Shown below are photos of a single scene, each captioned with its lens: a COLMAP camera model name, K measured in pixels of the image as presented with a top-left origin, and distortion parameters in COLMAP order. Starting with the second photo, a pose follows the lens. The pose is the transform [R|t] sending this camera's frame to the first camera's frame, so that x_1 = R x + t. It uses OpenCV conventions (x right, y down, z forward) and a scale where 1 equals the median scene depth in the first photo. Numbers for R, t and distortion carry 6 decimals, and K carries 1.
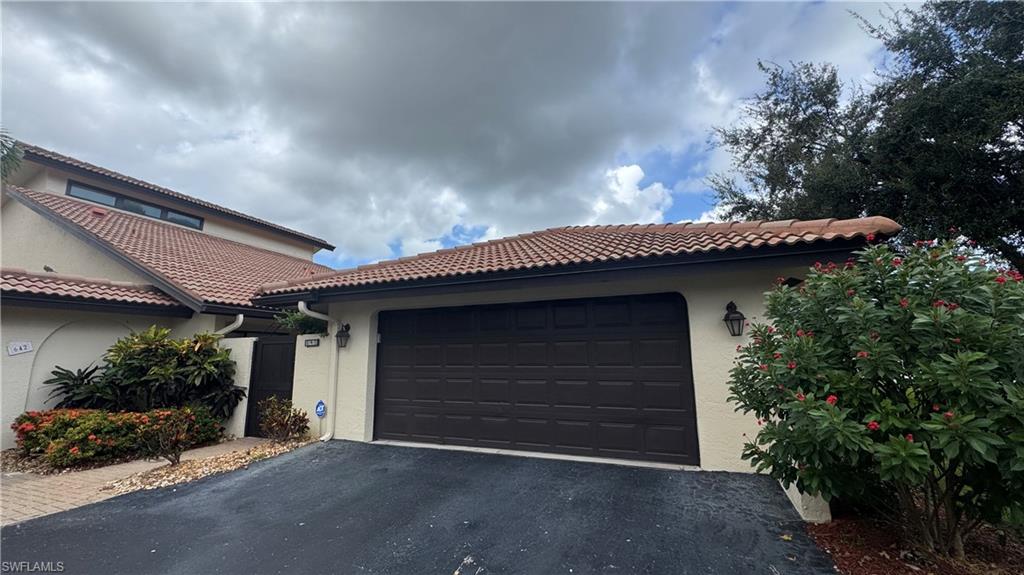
lens RADIAL K [[406.3, 0, 512.0], [0, 406.3, 287.5], [0, 0, 1]] dist [-0.003190, -0.000657]
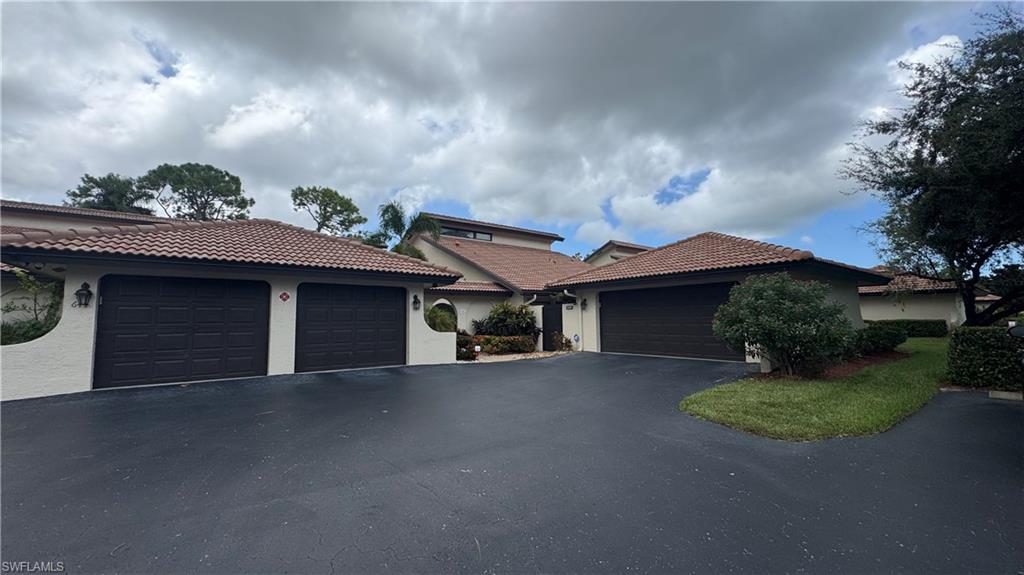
lens RADIAL K [[406.3, 0, 512.0], [0, 406.3, 287.5], [0, 0, 1]] dist [-0.003190, -0.000657]
pose [[0.865011, -0.039194, -0.500219, 0.310988], [0.085960, 0.993781, 0.070782, -0.142693], [0.494334, -0.104227, 0.863001, -0.959303]]
